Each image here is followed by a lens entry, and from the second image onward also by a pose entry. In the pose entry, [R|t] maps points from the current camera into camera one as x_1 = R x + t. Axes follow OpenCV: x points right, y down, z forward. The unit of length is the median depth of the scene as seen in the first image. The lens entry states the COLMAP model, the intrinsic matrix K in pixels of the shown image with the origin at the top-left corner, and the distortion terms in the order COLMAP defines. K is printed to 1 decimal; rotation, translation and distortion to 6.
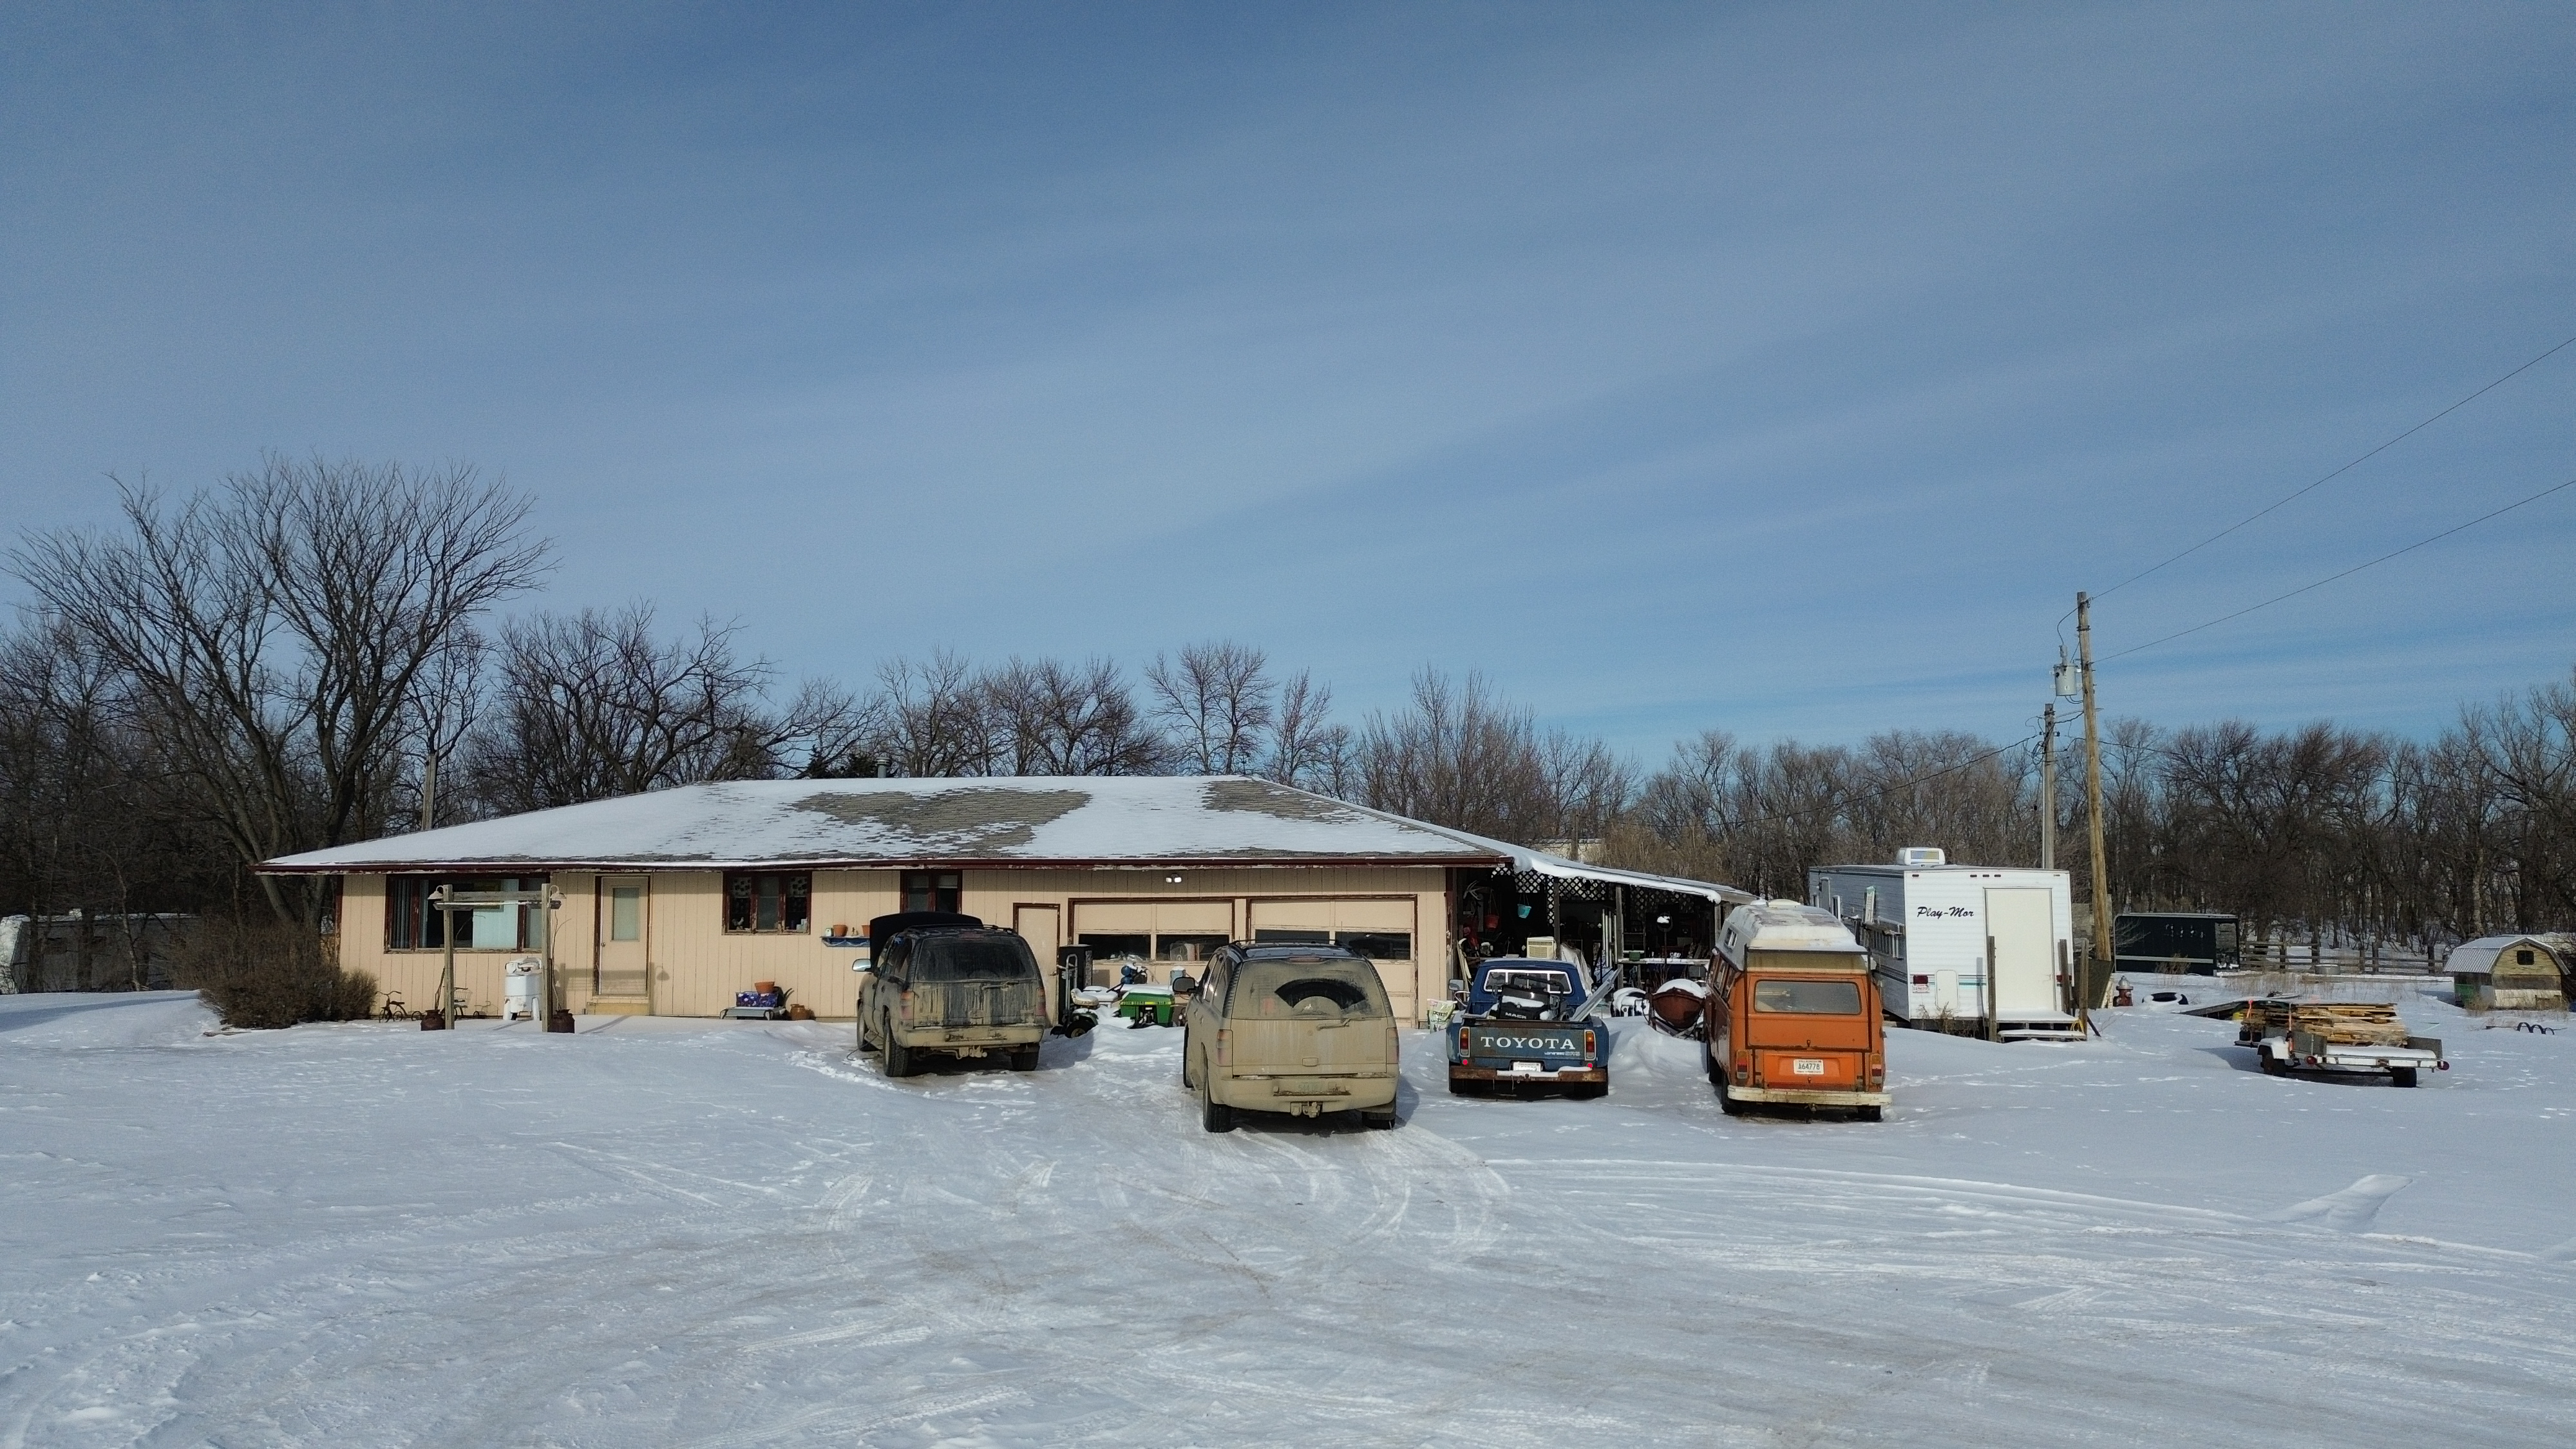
lens RADIAL K [[1785.6, 0, 1268.1], [0, 1785.6, 730.8], [0, 0, 1]] dist [0.069319, -0.034379]
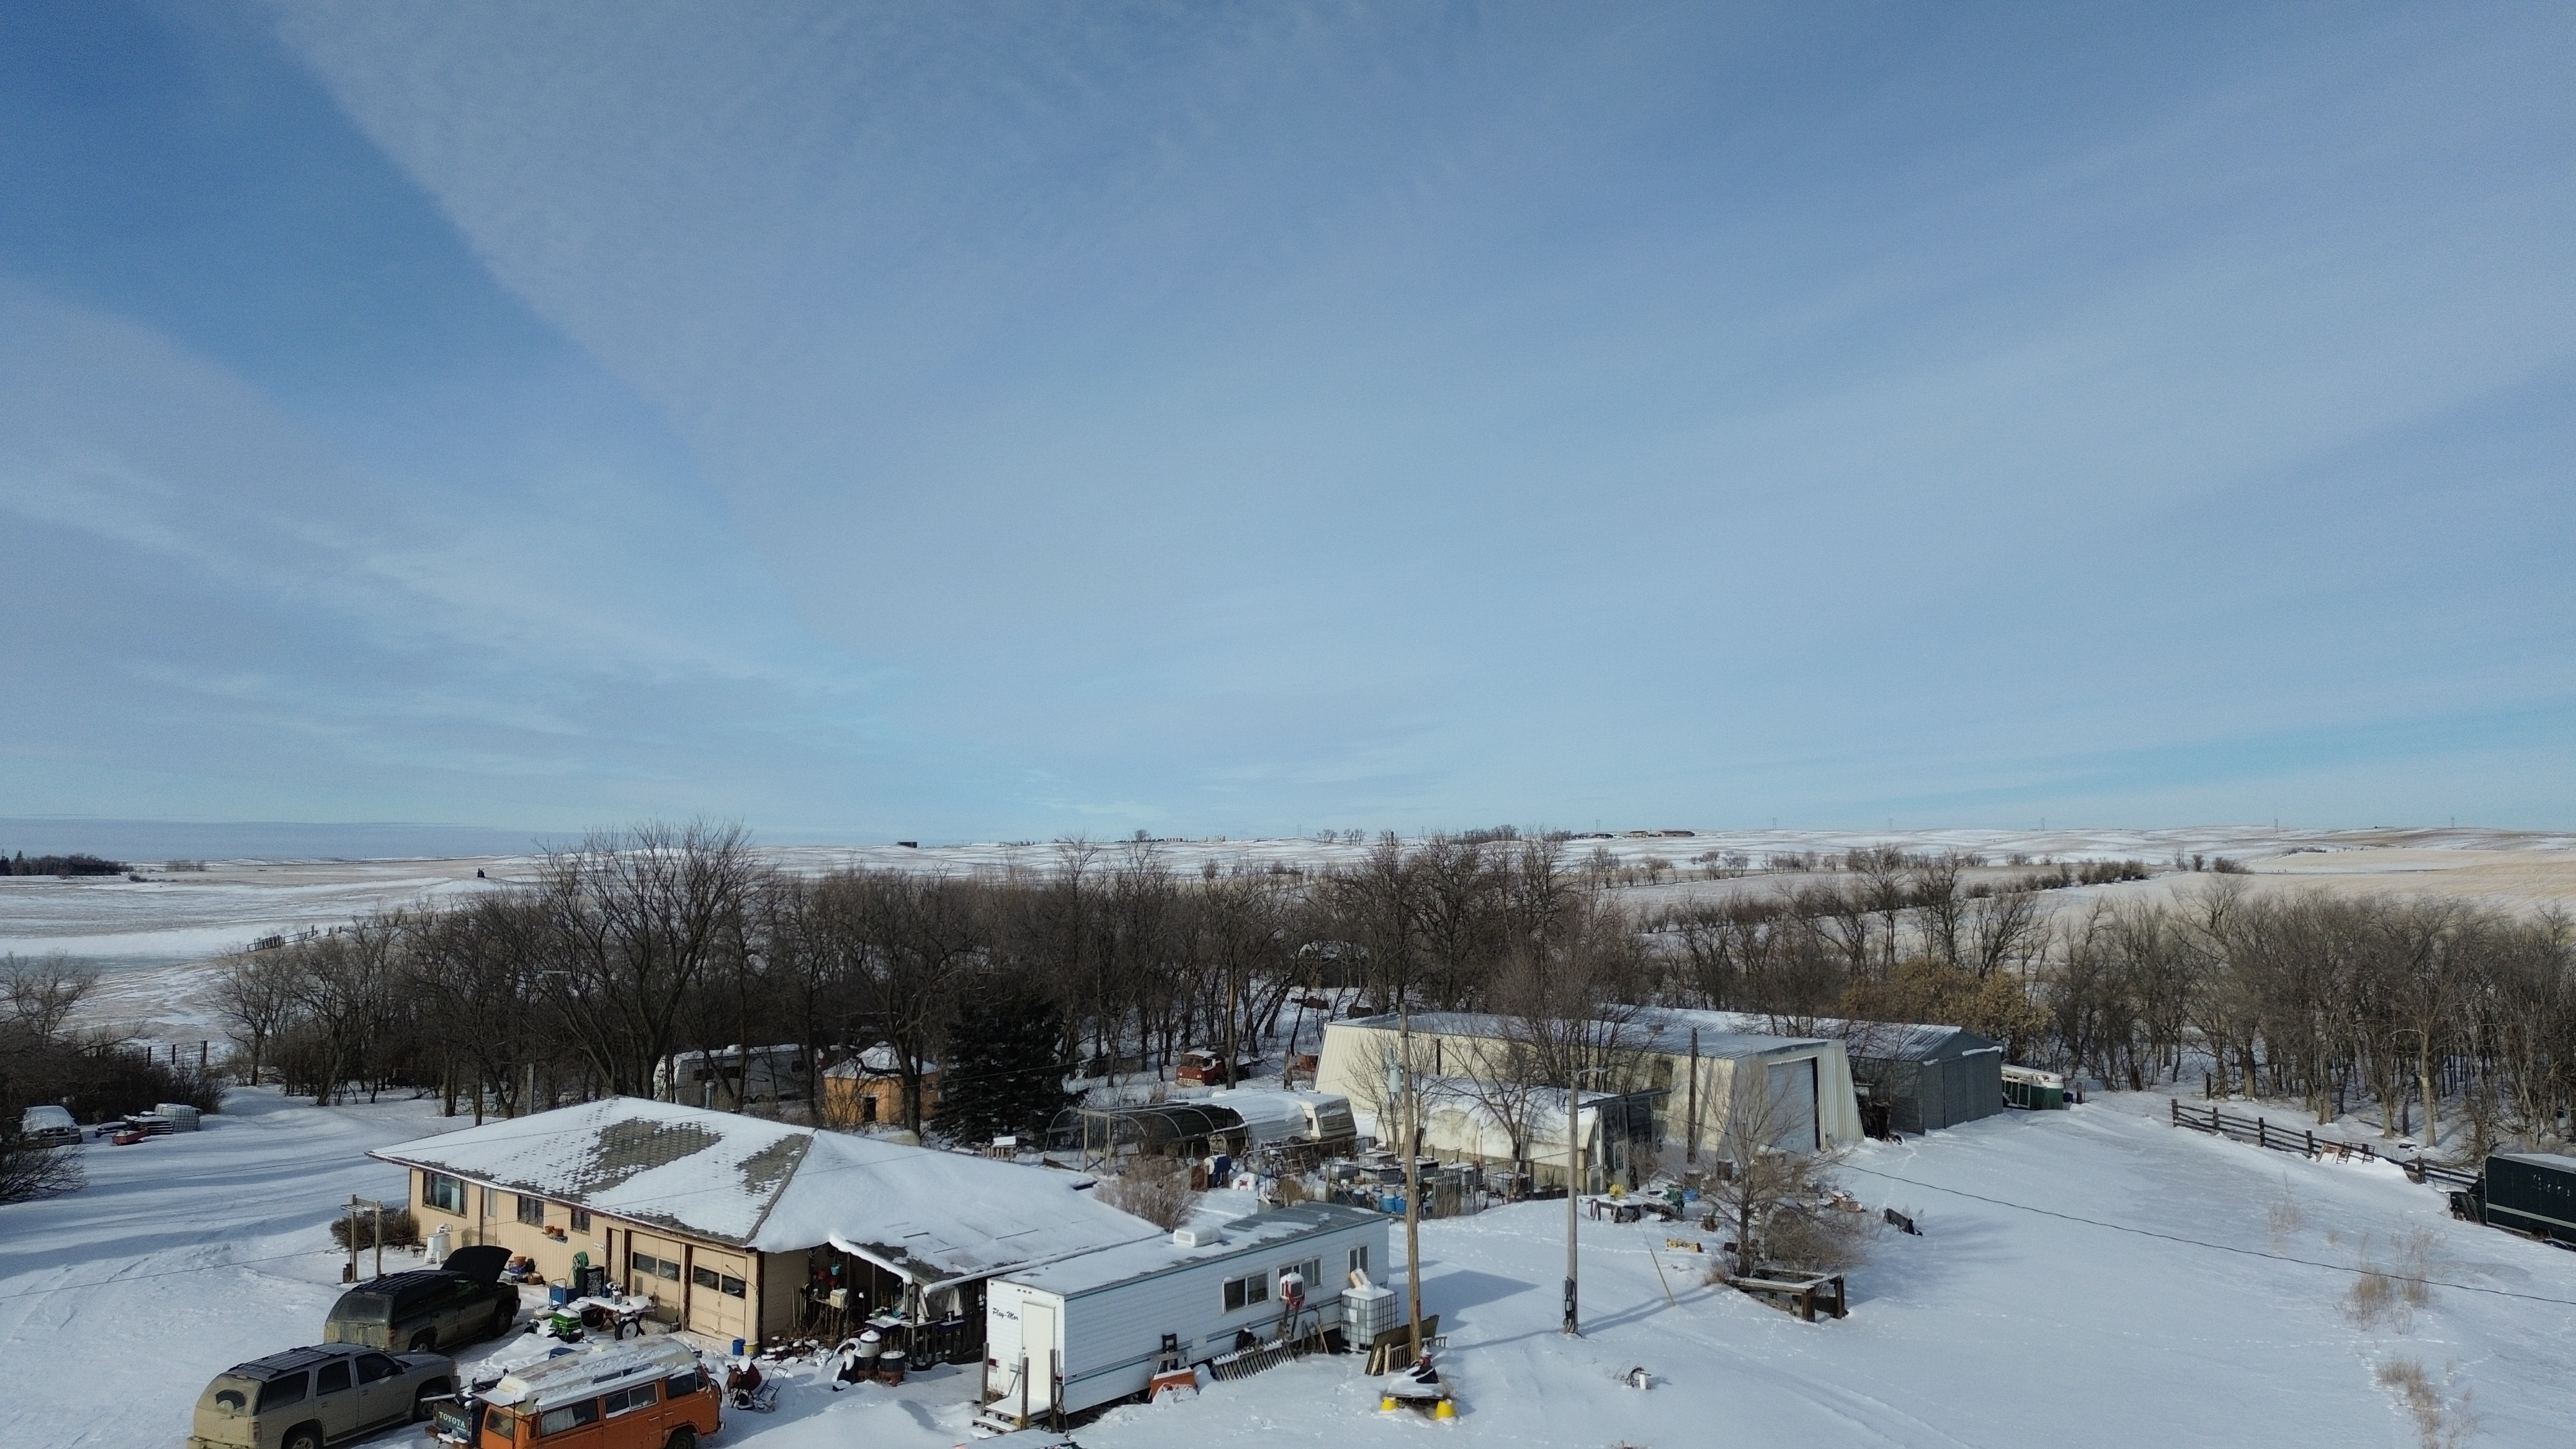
lens RADIAL K [[1785.6, 0, 1304.6], [0, 1785.6, 727.0], [0, 0, 1]] dist [0.069319, -0.034379]
pose [[0.851894, -0.039809, -0.522199, 1.181146], [0.040033, 0.999139, -0.010860, -0.288572], [0.522182, -0.011653, 0.852755, -0.023306]]
